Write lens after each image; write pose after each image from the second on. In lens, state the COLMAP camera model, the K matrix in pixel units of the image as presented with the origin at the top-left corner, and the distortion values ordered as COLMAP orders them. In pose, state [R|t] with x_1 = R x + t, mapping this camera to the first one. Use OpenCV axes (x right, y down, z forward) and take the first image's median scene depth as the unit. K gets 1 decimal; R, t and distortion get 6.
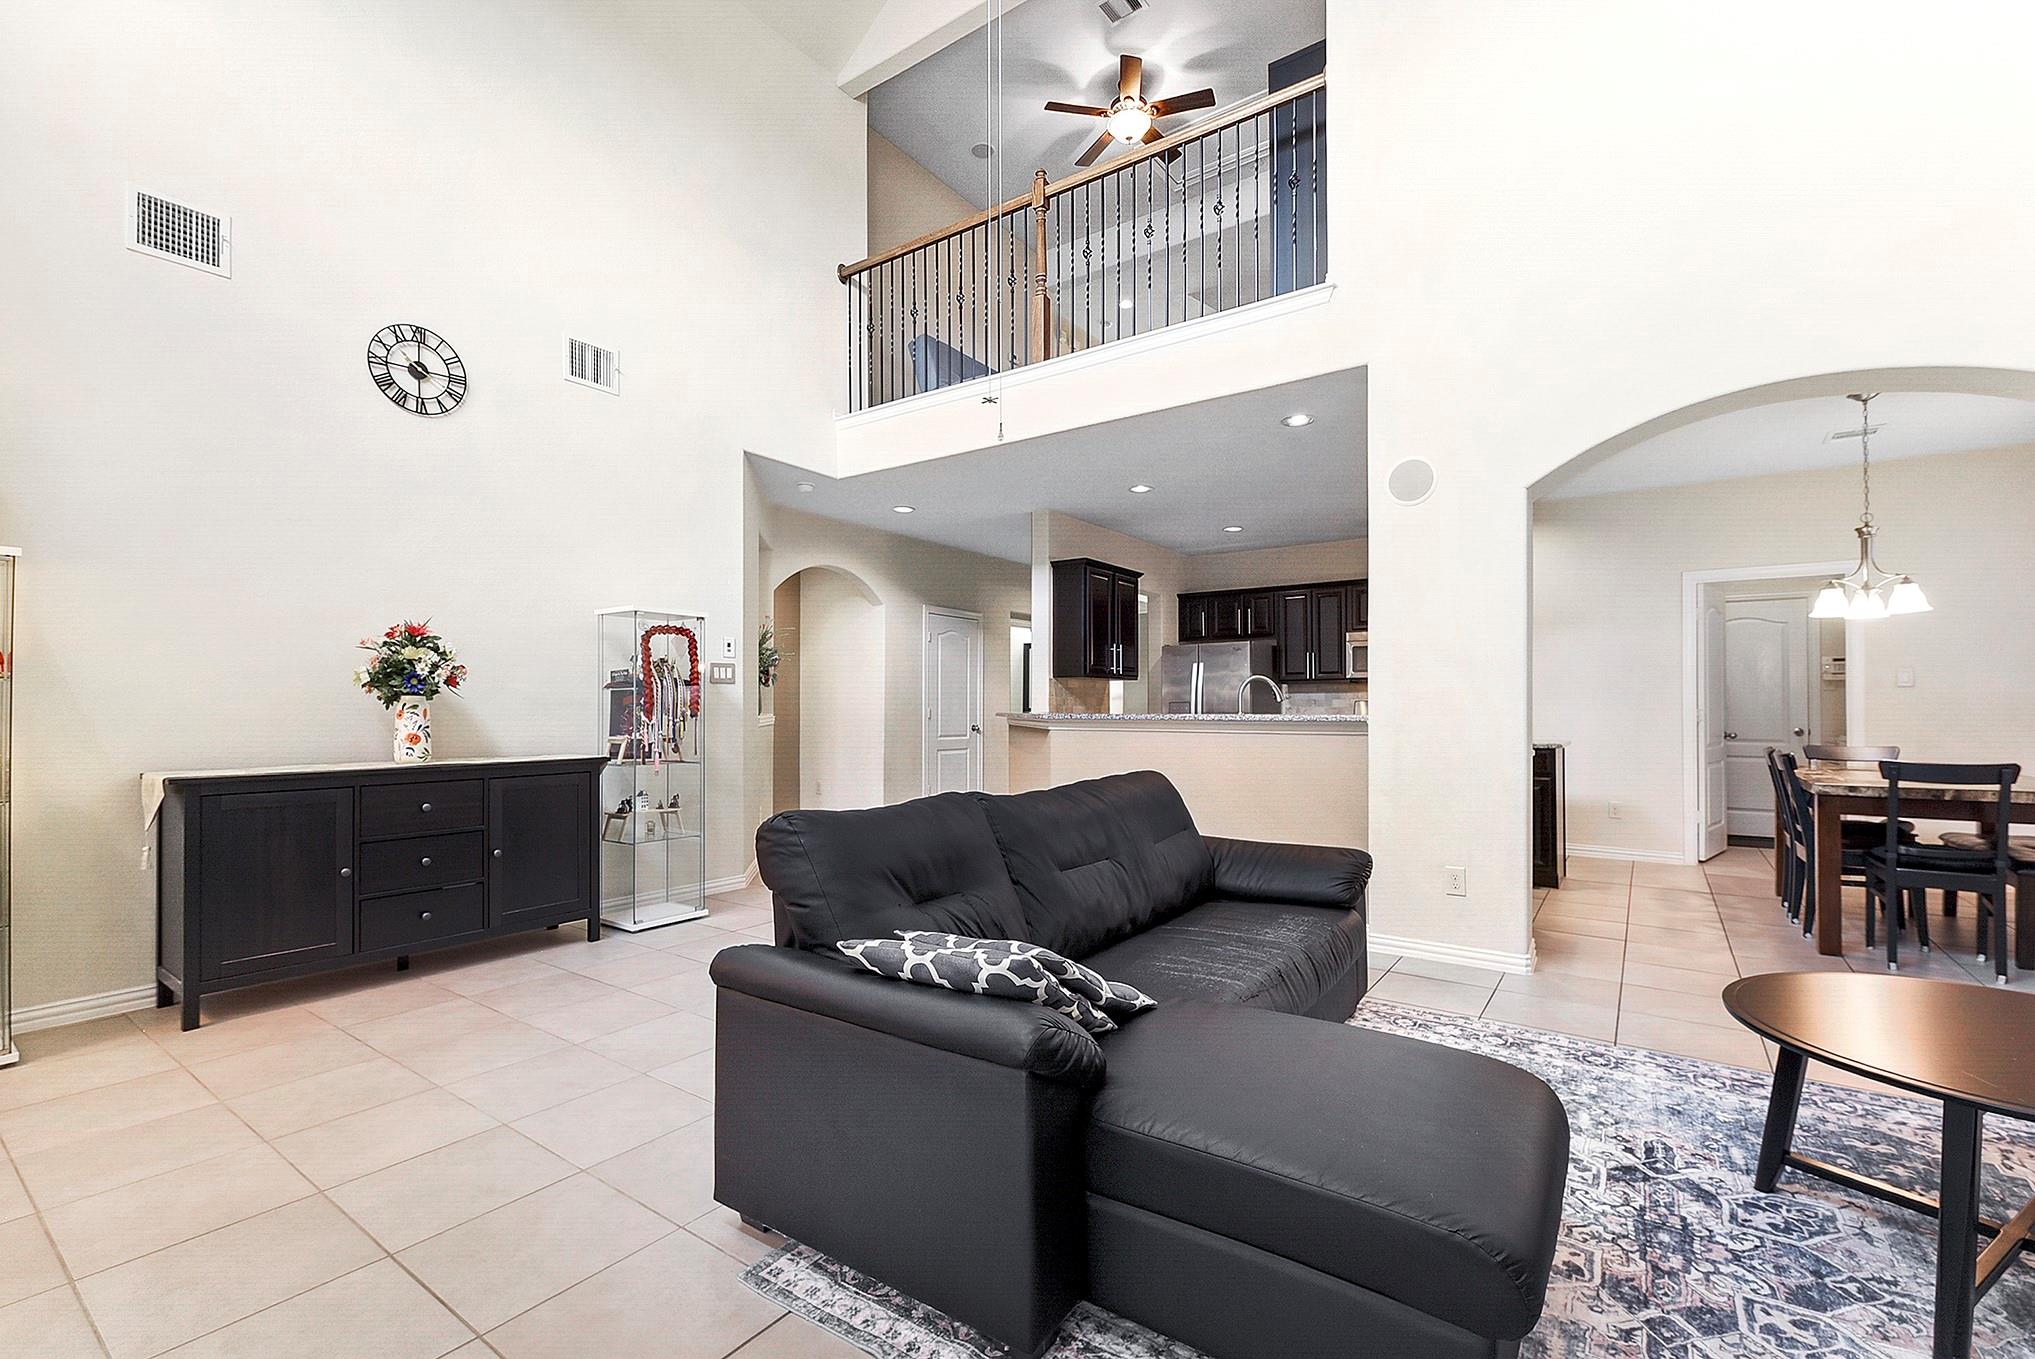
lens RADIAL K [[887.6, 0, 1018.9], [0, 887.6, 685.6], [0, 0, 1]] dist [0.013043, -0.009067]
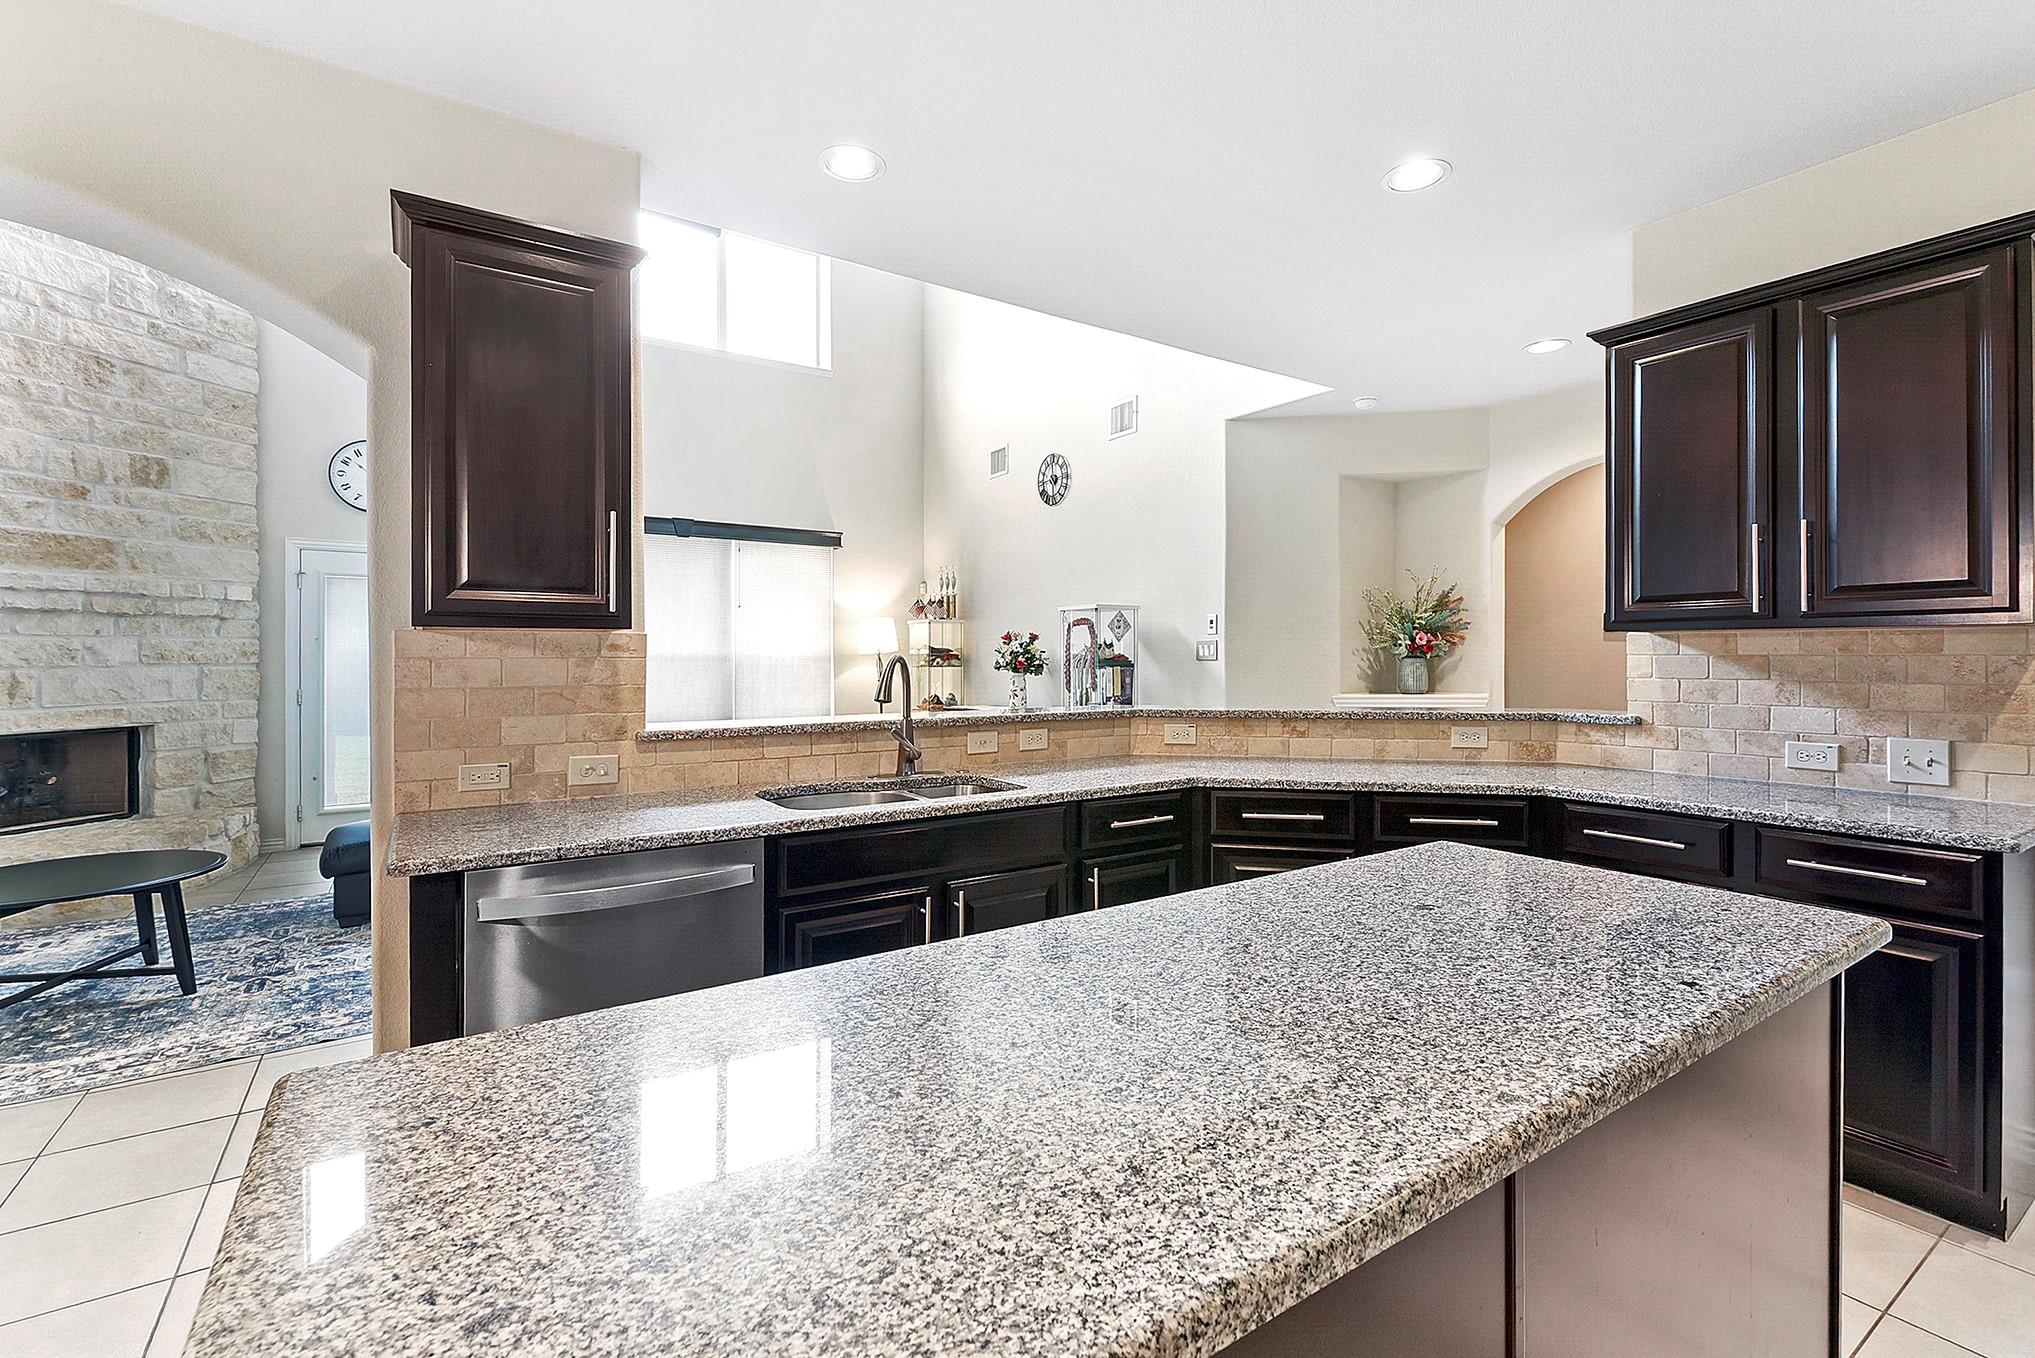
lens RADIAL K [[887.6, 0, 1017.6], [0, 887.6, 656.4], [0, 0, 1]] dist [0.013043, -0.009067]
pose [[-0.362657, 0.000076, -0.931923, 0.886788], [0.025571, 0.999624, -0.009870, -0.003156], [0.931572, -0.027410, -0.362523, 1.482911]]
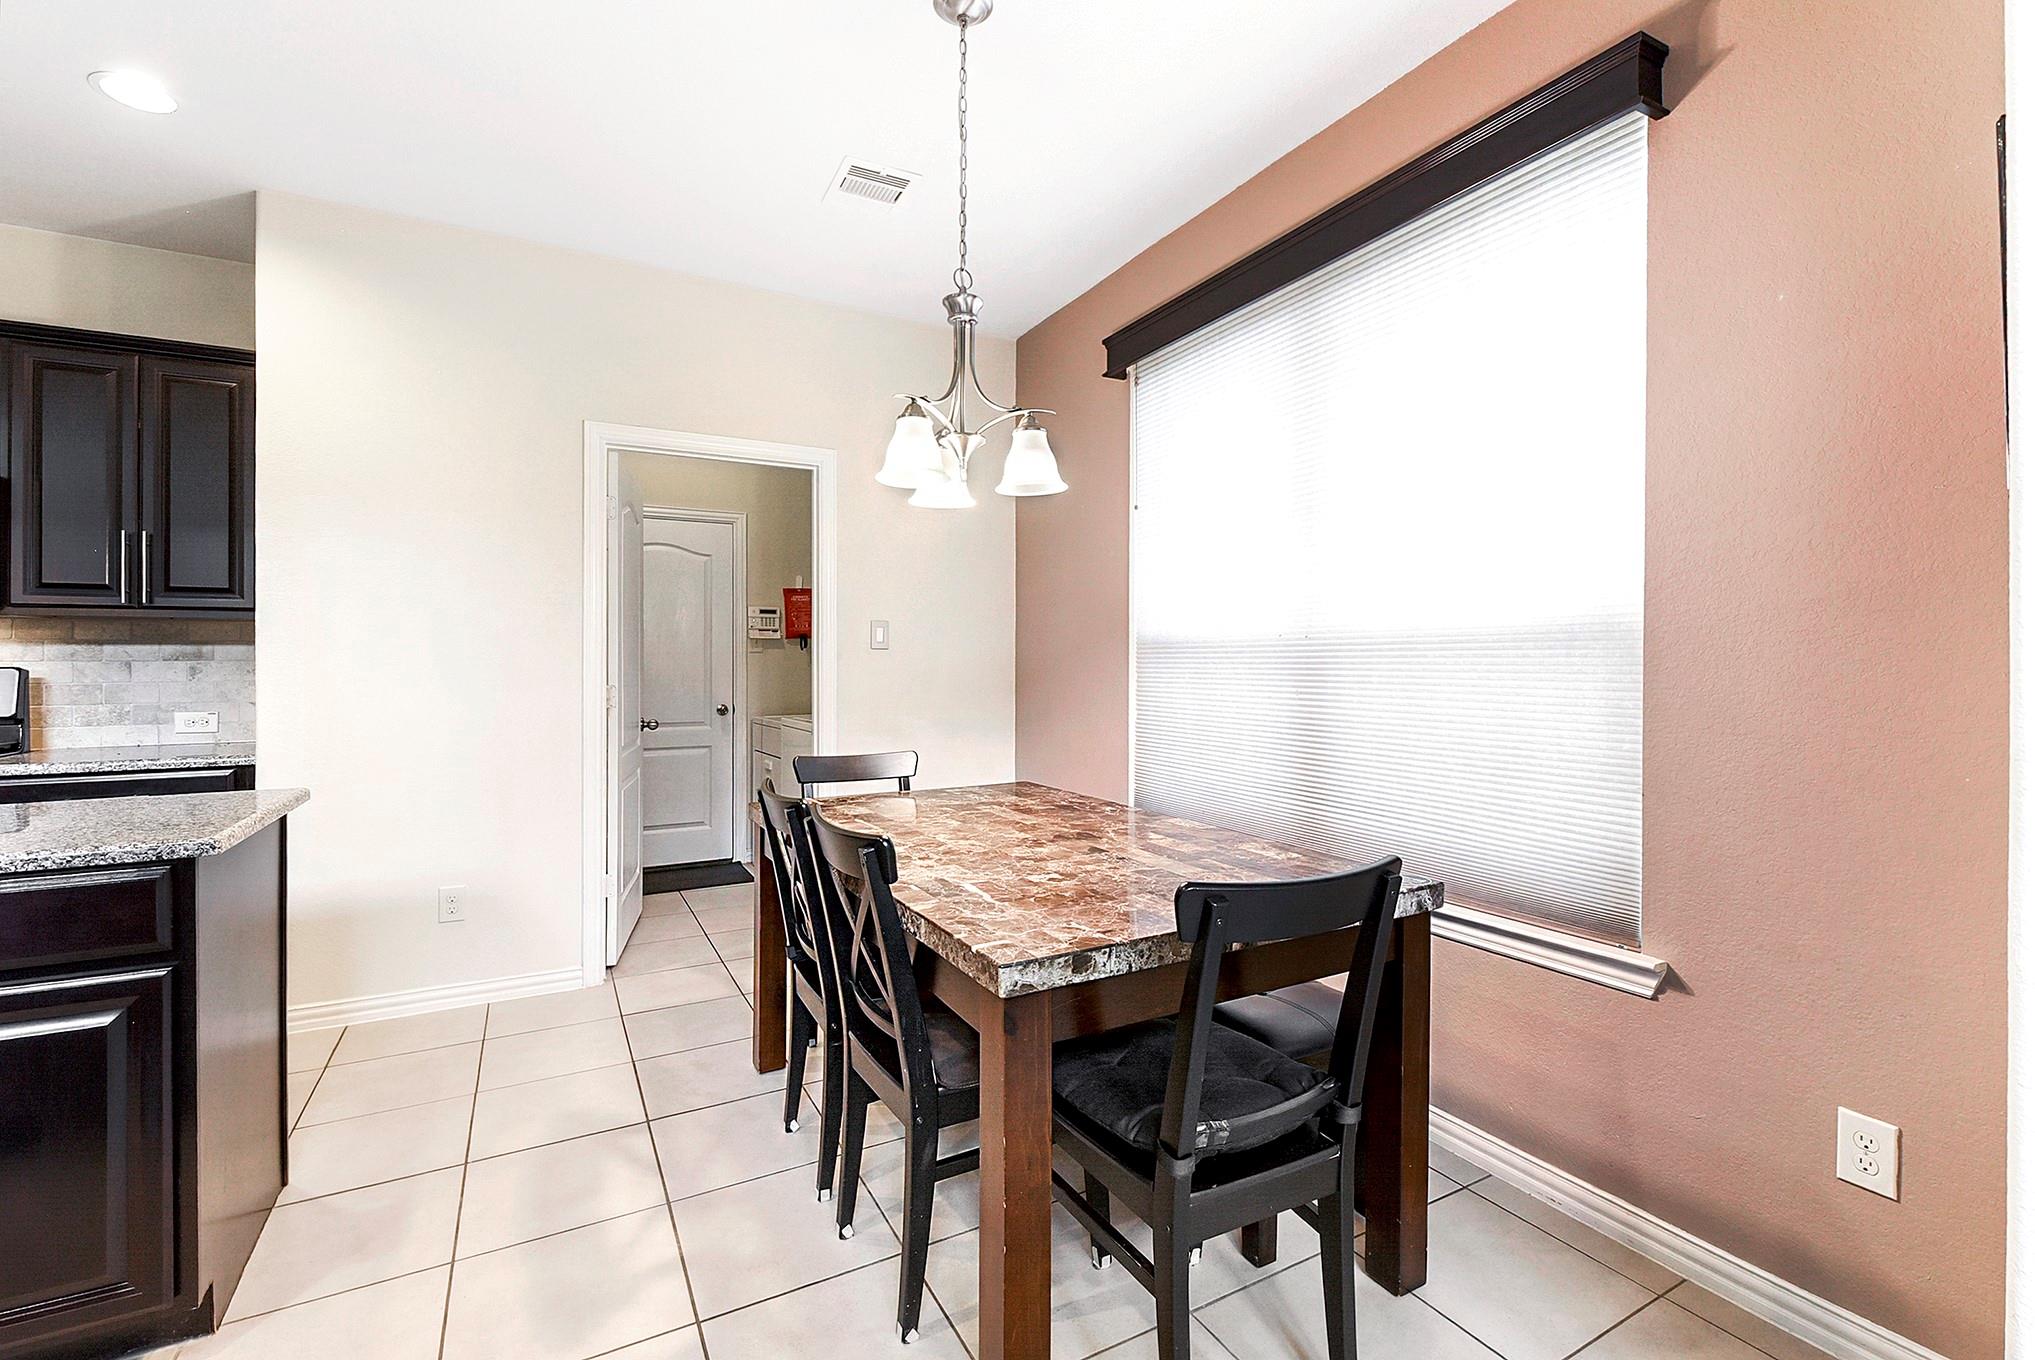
lens RADIAL K [[889.9, 0, 1019.0], [0, 889.9, 666.7], [0, 0, 1]] dist [0.015879, -0.007275]
pose [[0.446176, -0.006296, 0.894923, 0.594806], [-0.019778, 0.999662, 0.016894, 0.001157], [-0.894727, -0.025238, 0.445901, 0.820199]]
